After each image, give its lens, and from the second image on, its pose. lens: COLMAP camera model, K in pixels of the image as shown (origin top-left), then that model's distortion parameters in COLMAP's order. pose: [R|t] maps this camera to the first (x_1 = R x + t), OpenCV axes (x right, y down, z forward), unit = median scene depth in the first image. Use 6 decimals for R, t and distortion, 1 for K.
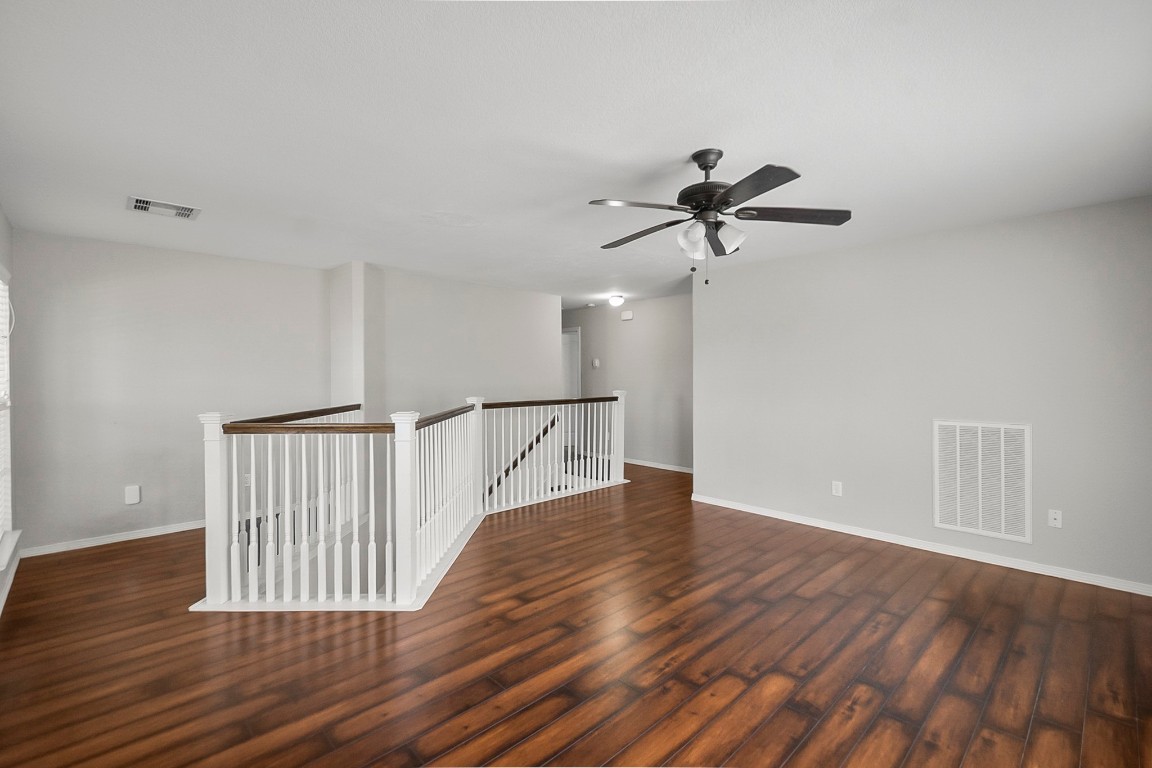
lens RADIAL K [[504.1, 0, 575.2], [0, 504.1, 381.1], [0, 0, 1]] dist [0.018373, -0.009146]
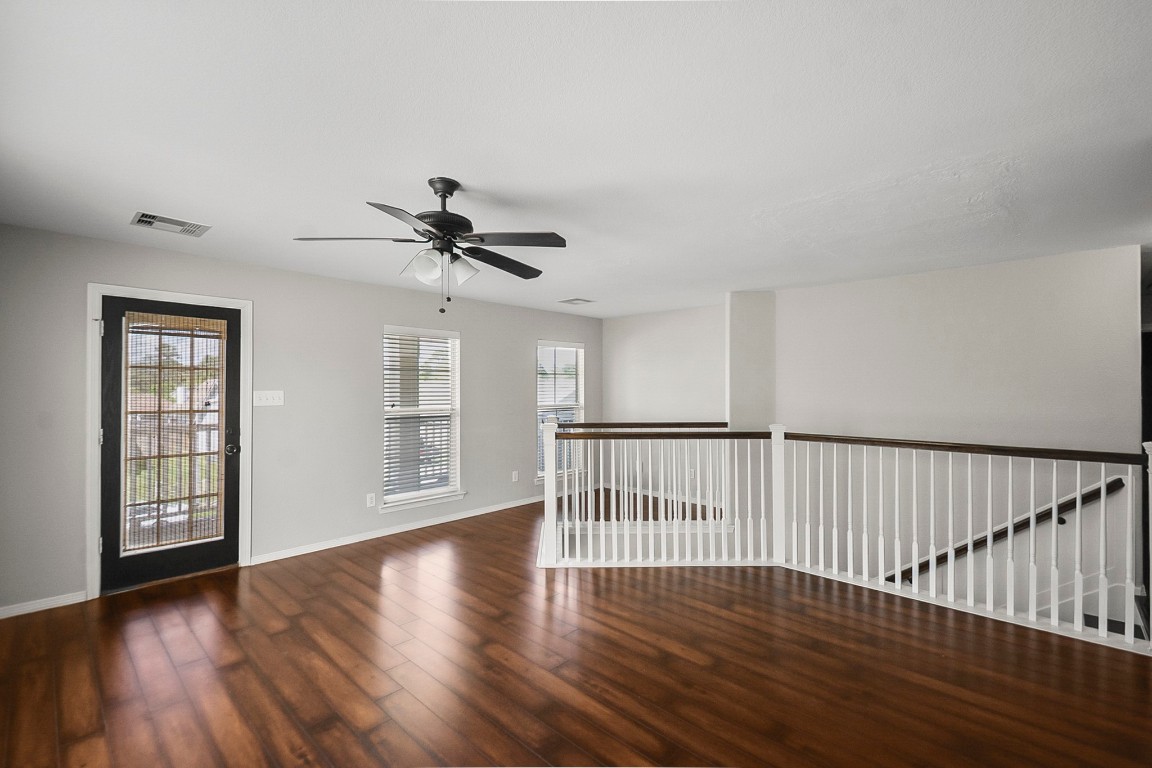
lens RADIAL K [[504.1, 0, 572.6], [0, 504.1, 382.3], [0, 0, 1]] dist [0.018373, -0.009146]
pose [[0.064376, -0.000489, -0.997926, 0.649755], [-0.027681, 0.999614, -0.002276, -0.028939], [0.997542, 0.027770, 0.064338, 0.606435]]
